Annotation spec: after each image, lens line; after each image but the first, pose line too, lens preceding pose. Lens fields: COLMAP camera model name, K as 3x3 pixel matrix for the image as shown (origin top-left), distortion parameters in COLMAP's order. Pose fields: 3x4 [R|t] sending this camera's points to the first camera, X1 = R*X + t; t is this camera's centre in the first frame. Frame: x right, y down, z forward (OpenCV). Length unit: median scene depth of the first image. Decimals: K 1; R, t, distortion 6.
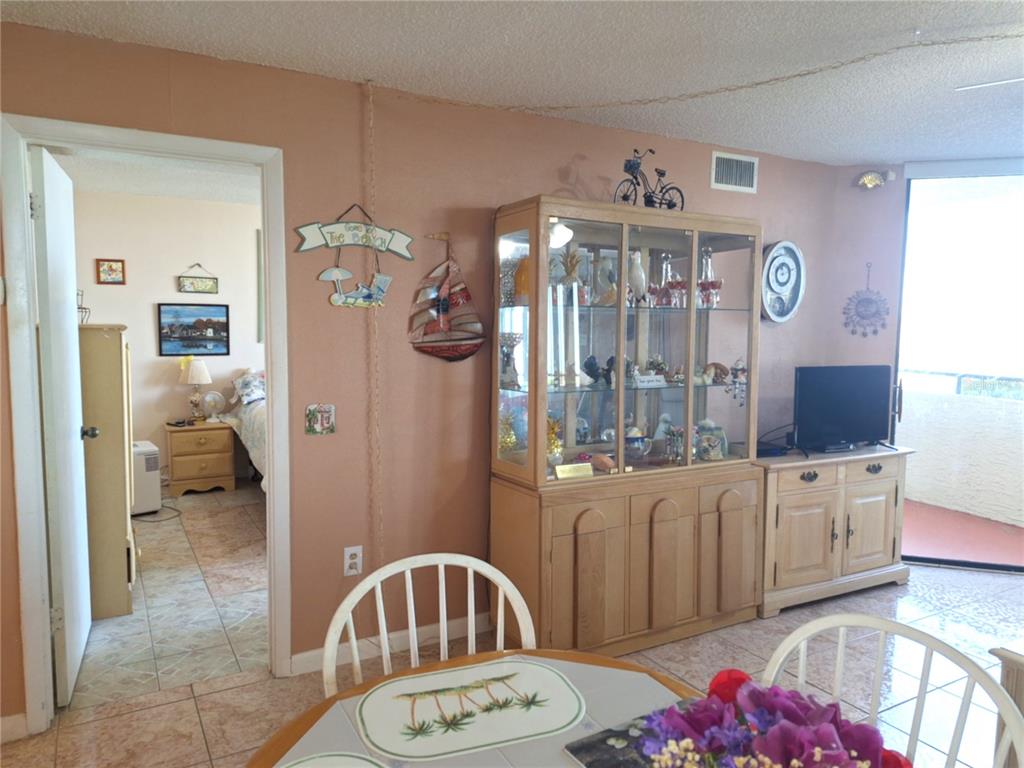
lens RADIAL K [[701.8, 0, 516.3], [0, 701.8, 390.7], [0, 0, 1]] dist [0.105055, -0.117825]
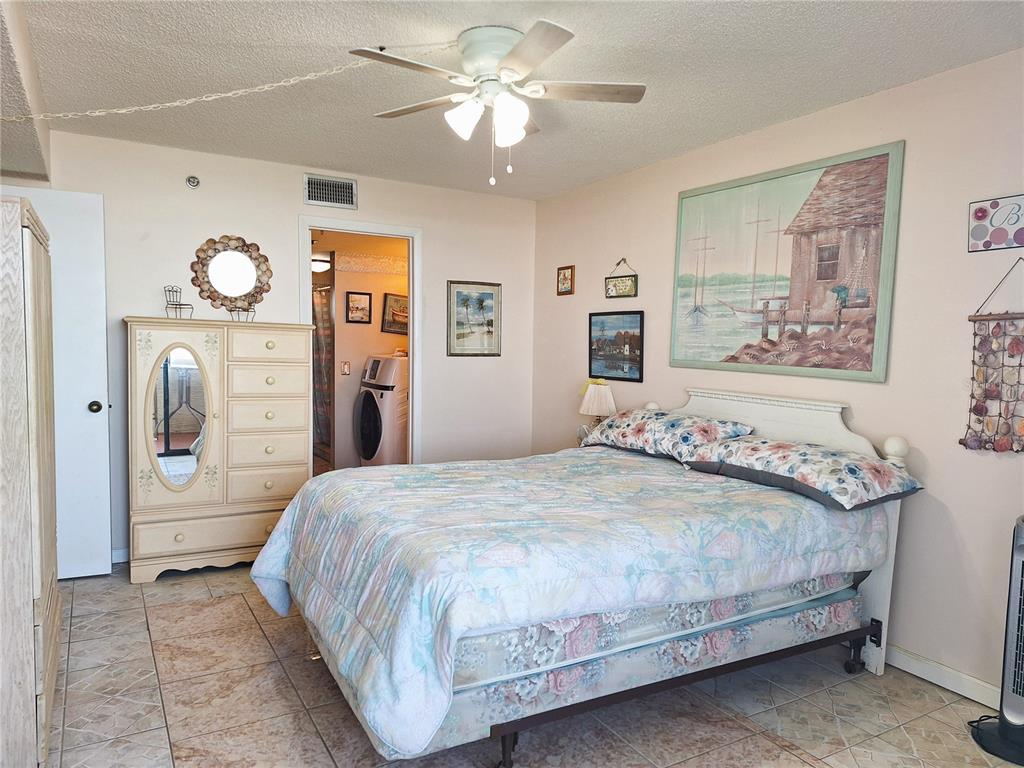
lens RADIAL K [[701.8, 0, 516.3], [0, 701.8, 390.7], [0, 0, 1]] dist [0.105055, -0.117825]
pose [[0.010104, 0.050135, -0.998691, 0.307489], [-0.136958, 0.989399, 0.048283, -0.060595], [0.990525, 0.136291, 0.016863, 0.900703]]
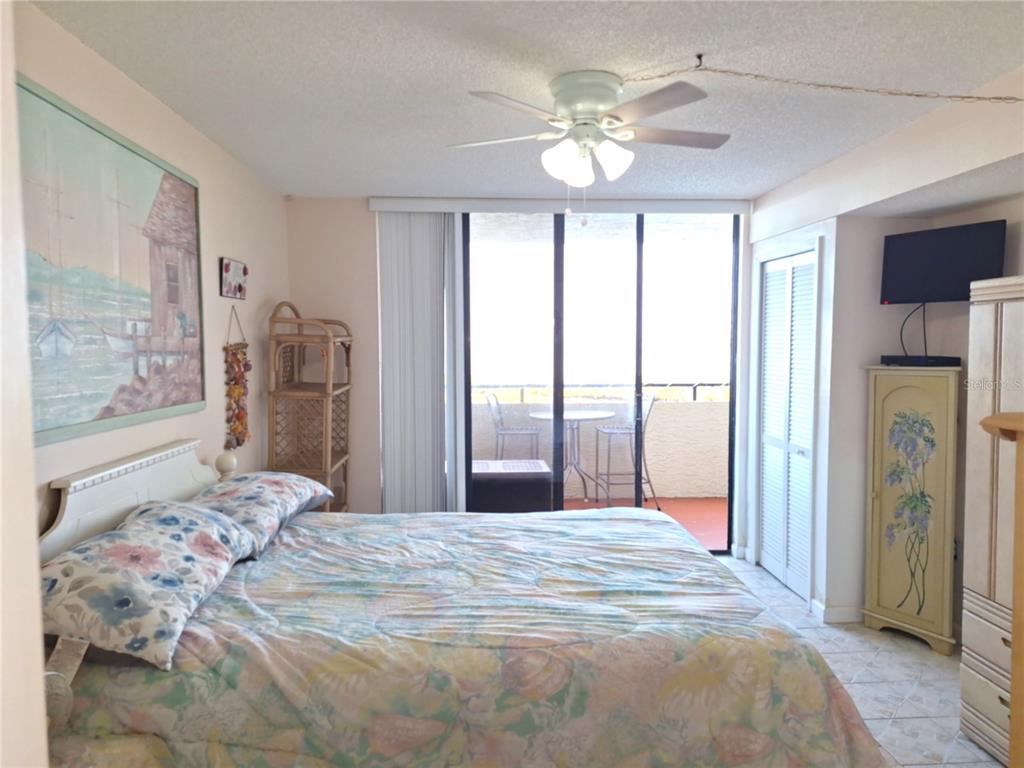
lens RADIAL K [[693.6, 0, 512.0], [0, 693.6, 384.0], [0, 0, 1]] dist [0.103217, -0.111253]
pose [[0.443332, -0.072308, 0.893436, -0.556759], [0.106362, 0.993943, 0.027664, -0.086467], [-0.890025, 0.082764, 0.448337, 0.728327]]
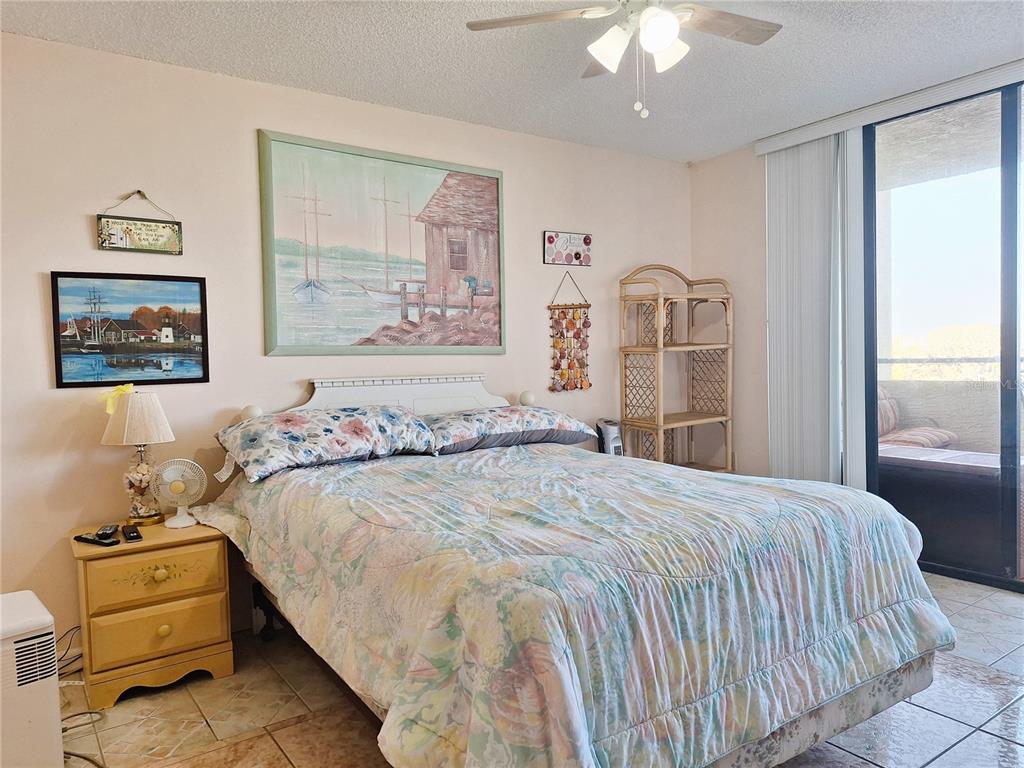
lens RADIAL K [[701.8, 0, 516.3], [0, 701.8, 390.7], [0, 0, 1]] dist [0.105055, -0.117825]
pose [[0.994179, -0.047242, 0.096832, -0.250305], [0.053100, 0.996855, -0.058834, -0.003955], [-0.093748, 0.063633, 0.993560, 0.514267]]
